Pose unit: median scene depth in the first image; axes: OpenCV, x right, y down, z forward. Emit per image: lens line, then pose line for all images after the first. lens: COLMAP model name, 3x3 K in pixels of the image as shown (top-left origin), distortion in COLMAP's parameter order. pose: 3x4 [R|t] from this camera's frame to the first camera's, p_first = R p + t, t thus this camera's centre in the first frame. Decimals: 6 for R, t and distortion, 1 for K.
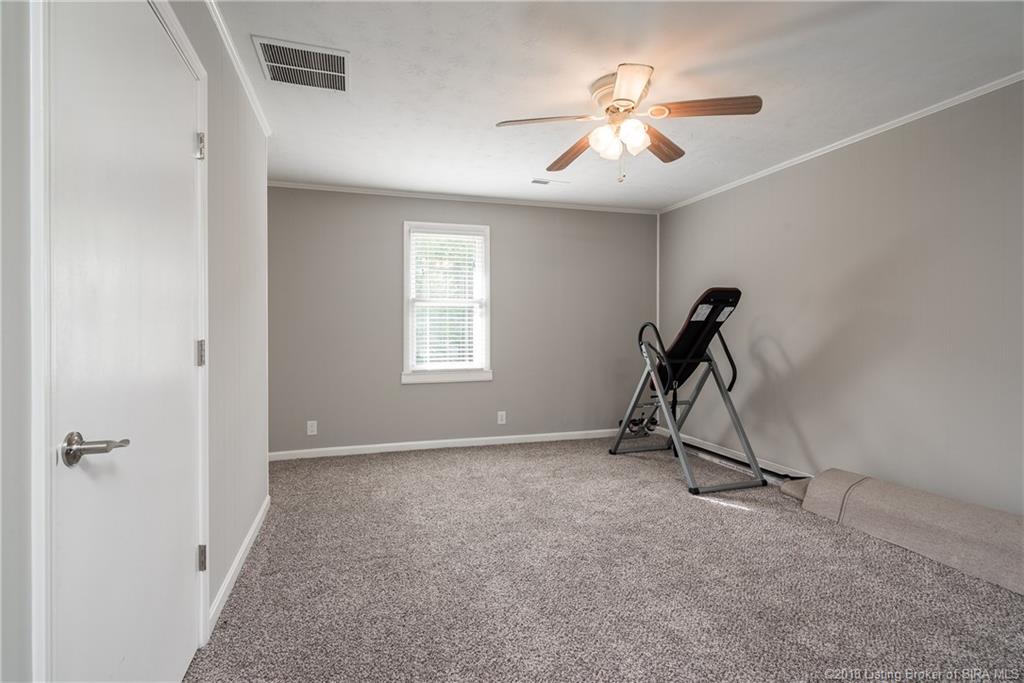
lens RADIAL K [[501.9, 0, 516.8], [0, 501.9, 336.4], [0, 0, 1]] dist [0.000561, 0.000672]
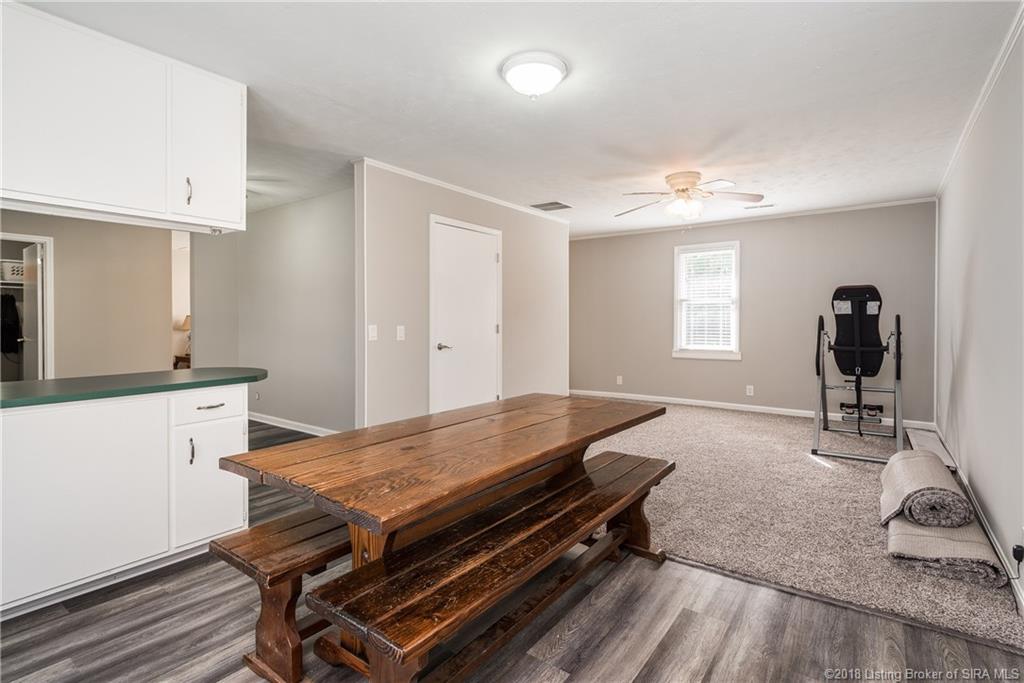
lens RADIAL K [[501.9, 0, 502.0], [0, 501.9, 334.0], [0, 0, 1]] dist [0.000561, 0.000672]
pose [[0.577187, 0.024442, -0.816246, 0.682739], [-0.012207, 0.999699, 0.021304, -0.000081], [0.816521, -0.002332, 0.577311, -0.256932]]
